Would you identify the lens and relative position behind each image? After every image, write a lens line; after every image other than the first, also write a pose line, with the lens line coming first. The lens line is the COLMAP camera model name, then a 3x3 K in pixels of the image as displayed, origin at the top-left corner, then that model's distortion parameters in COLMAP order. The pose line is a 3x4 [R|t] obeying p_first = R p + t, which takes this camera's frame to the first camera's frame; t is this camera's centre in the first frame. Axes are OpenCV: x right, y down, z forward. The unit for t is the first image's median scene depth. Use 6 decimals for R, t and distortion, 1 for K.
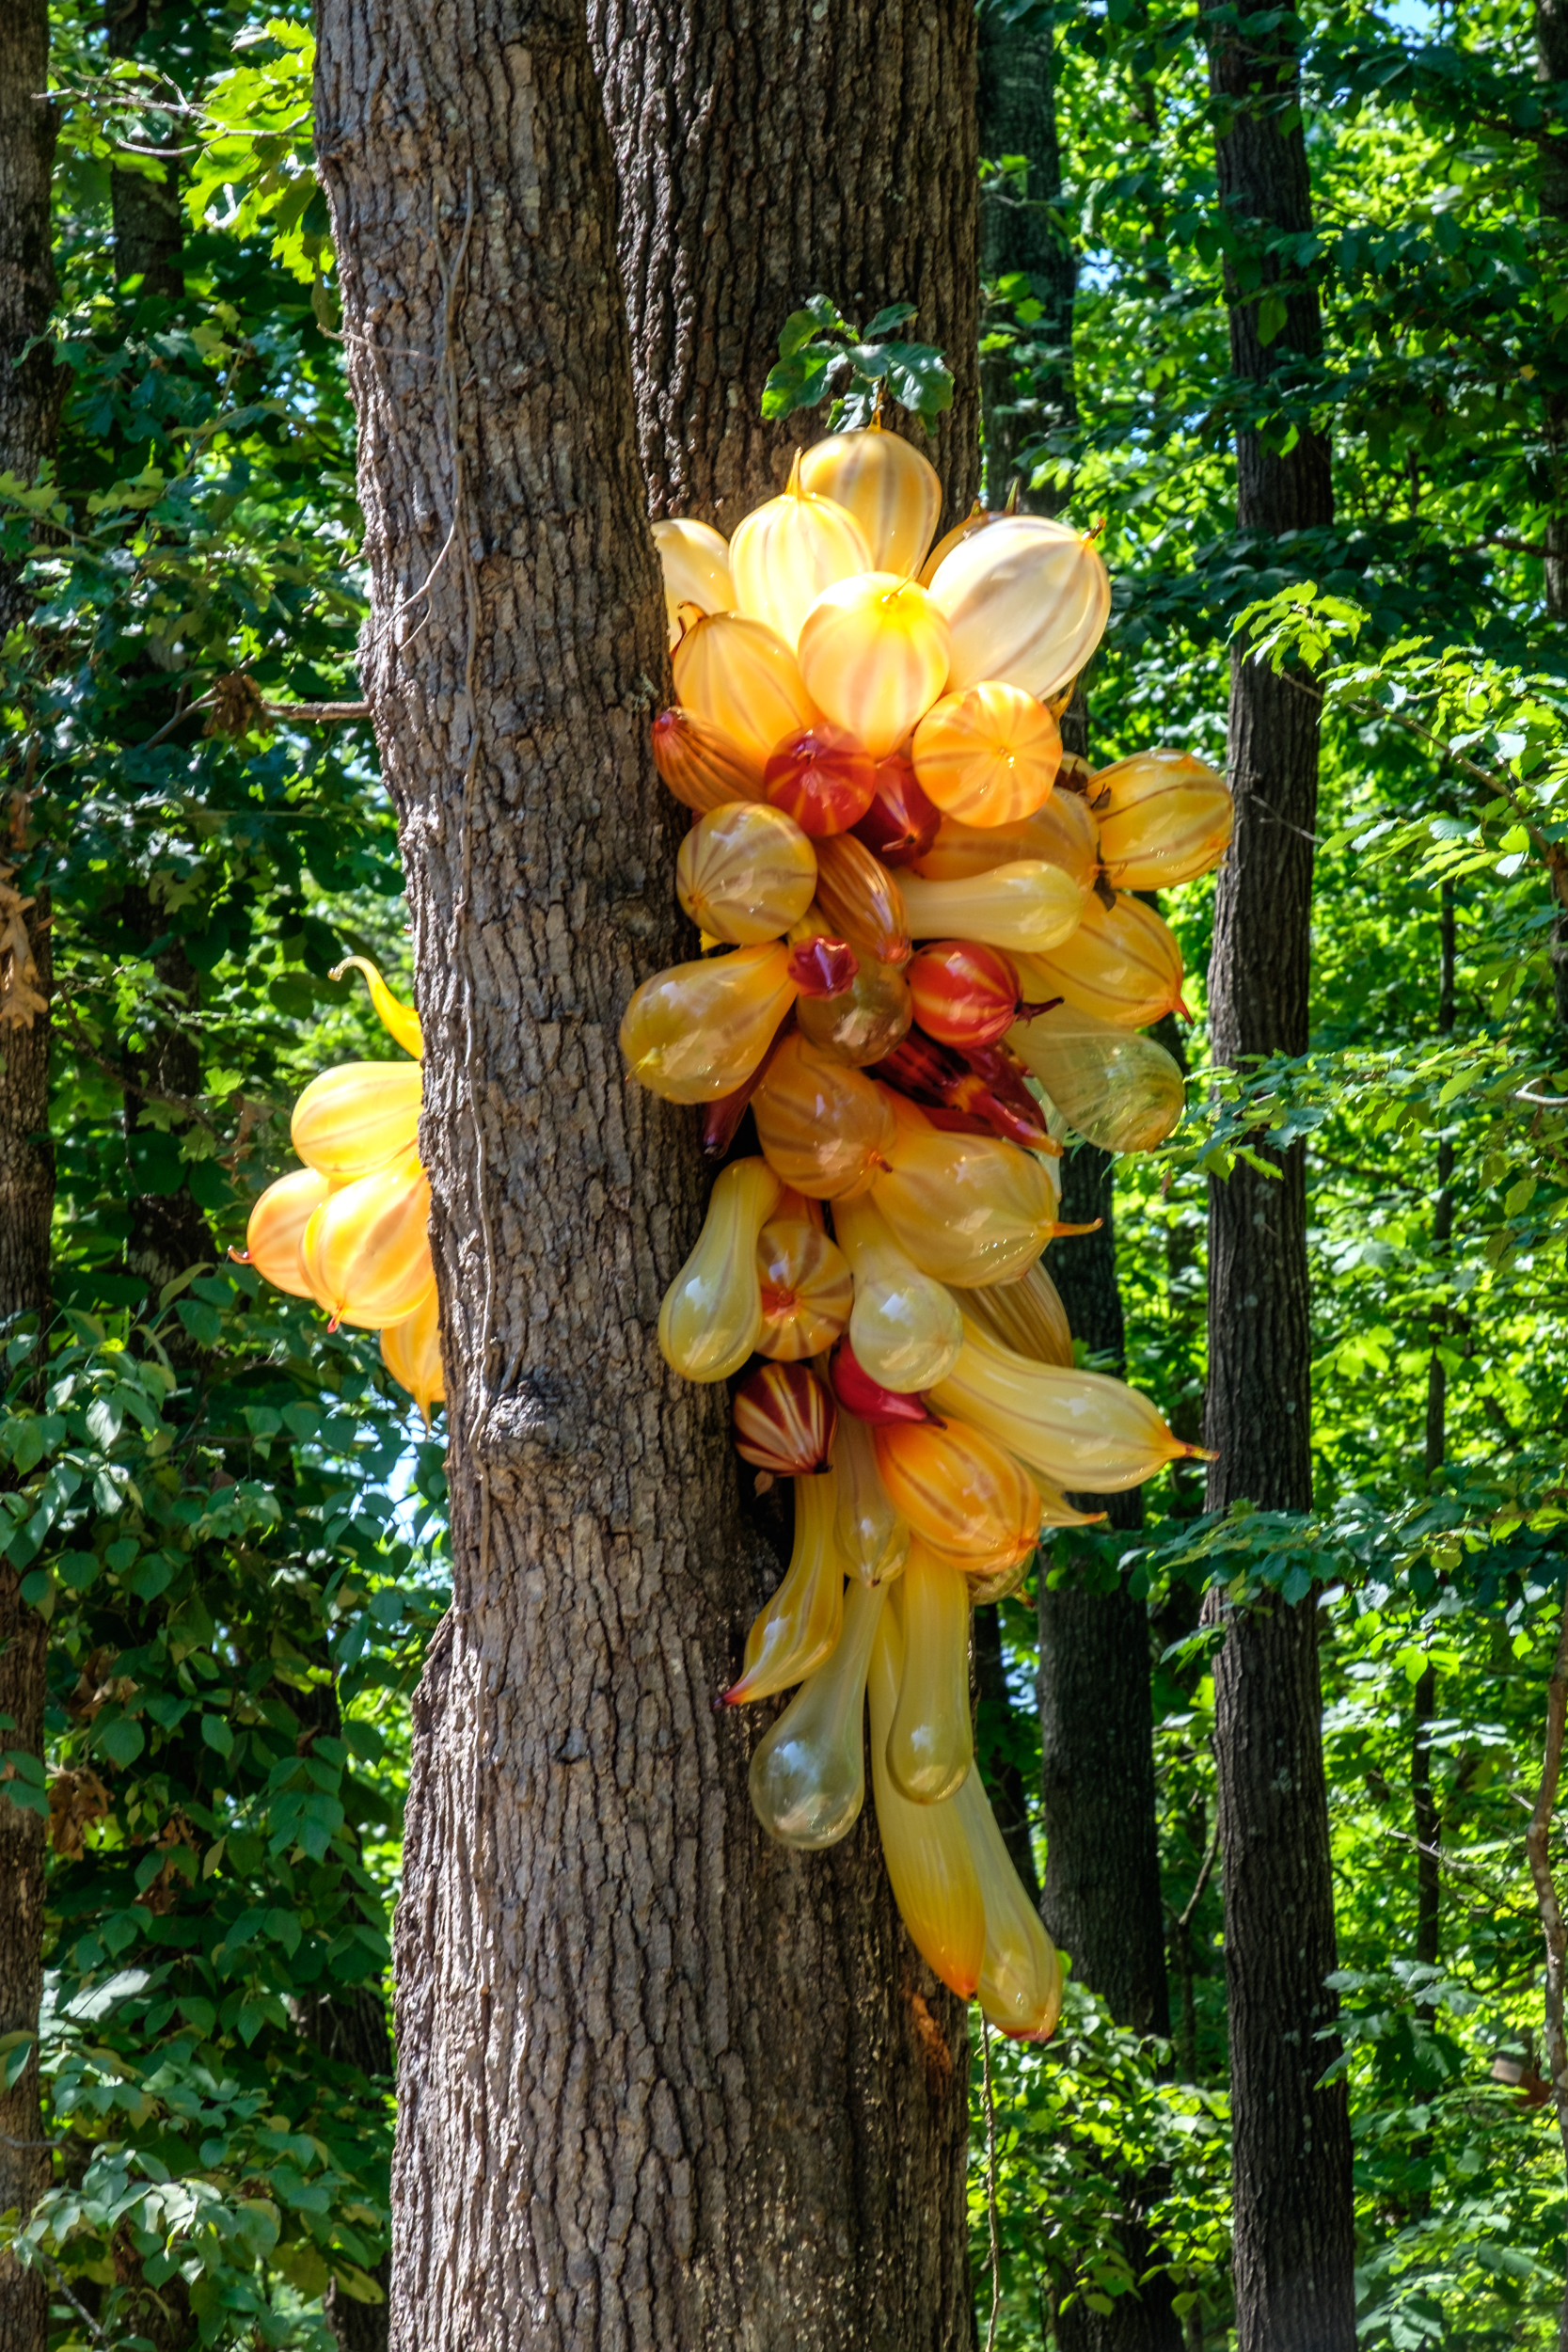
lens RADIAL K [[10475.8, 0, 784.0], [0, 10475.8, 1176.0], [0, 0, 1]] dist [-0.164541, 3.557656]
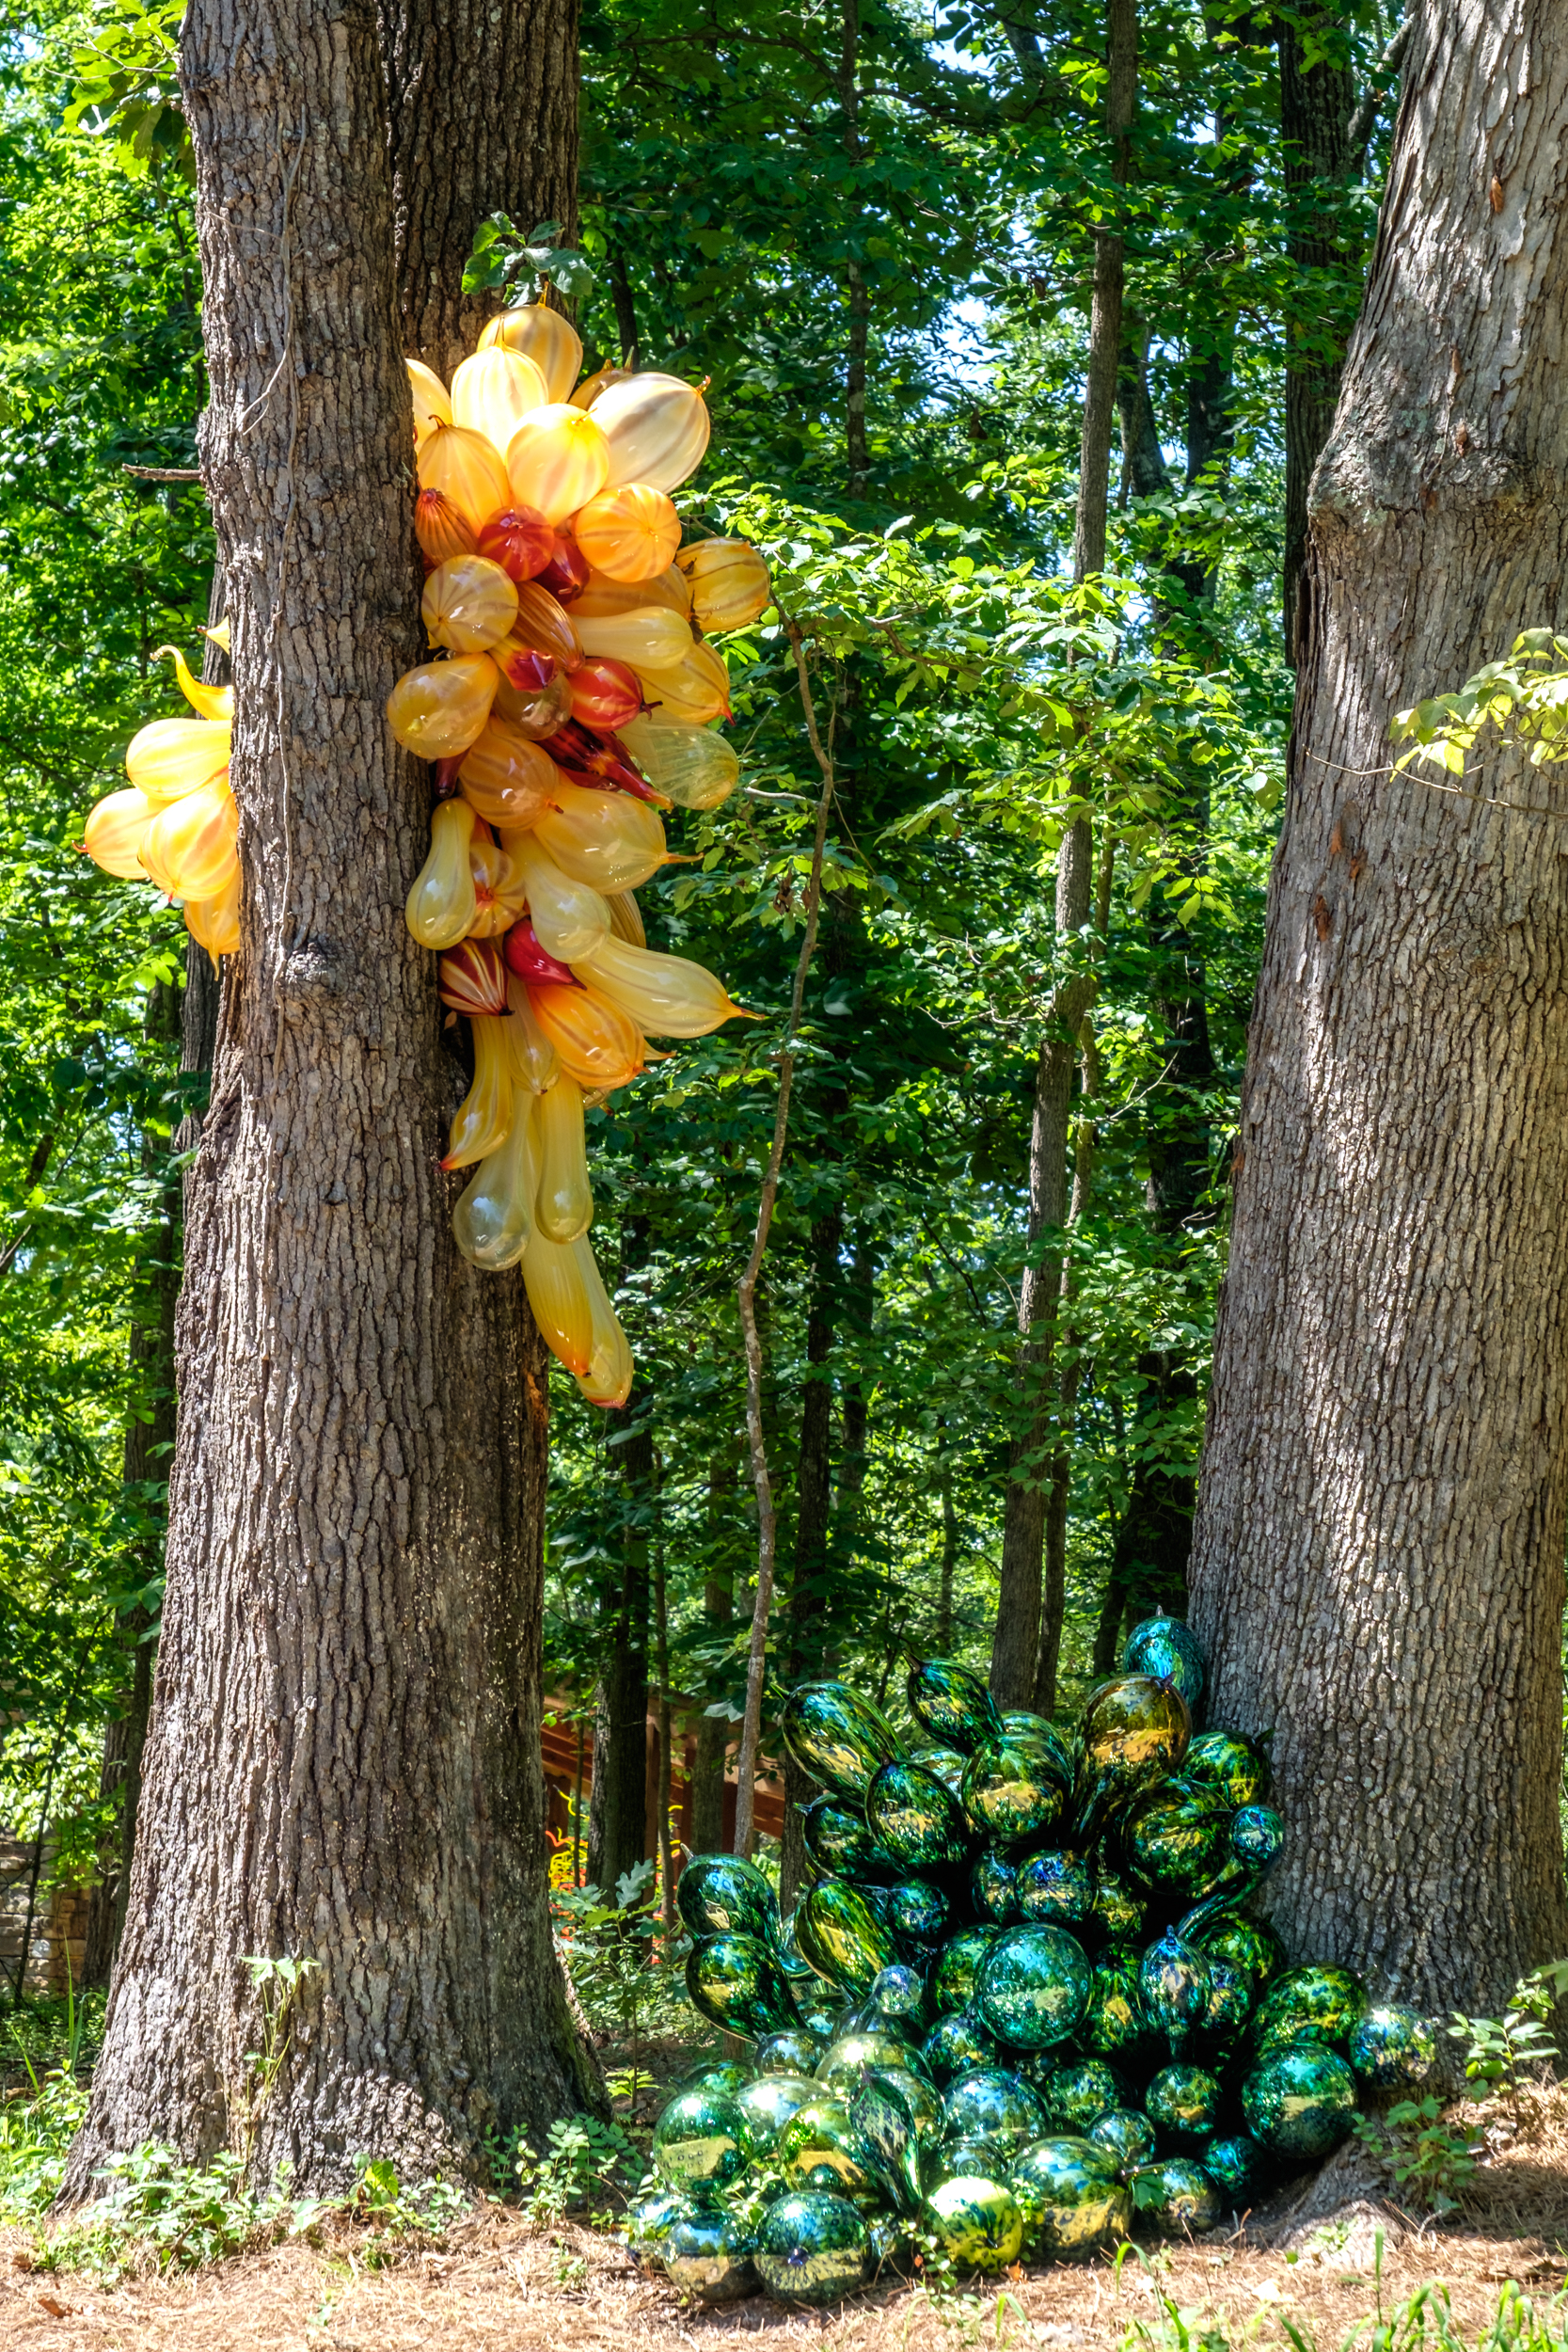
lens RADIAL K [[7063.2, 0, 784.0], [0, 7063.2, 1176.0], [0, 0, 1]] dist [-0.052526, 1.104083]
pose [[0.978618, 0.044193, 0.200884, -0.155050], [-0.052684, 0.997921, 0.037122, 0.011938], [-0.198826, -0.046911, 0.978911, 0.021948]]
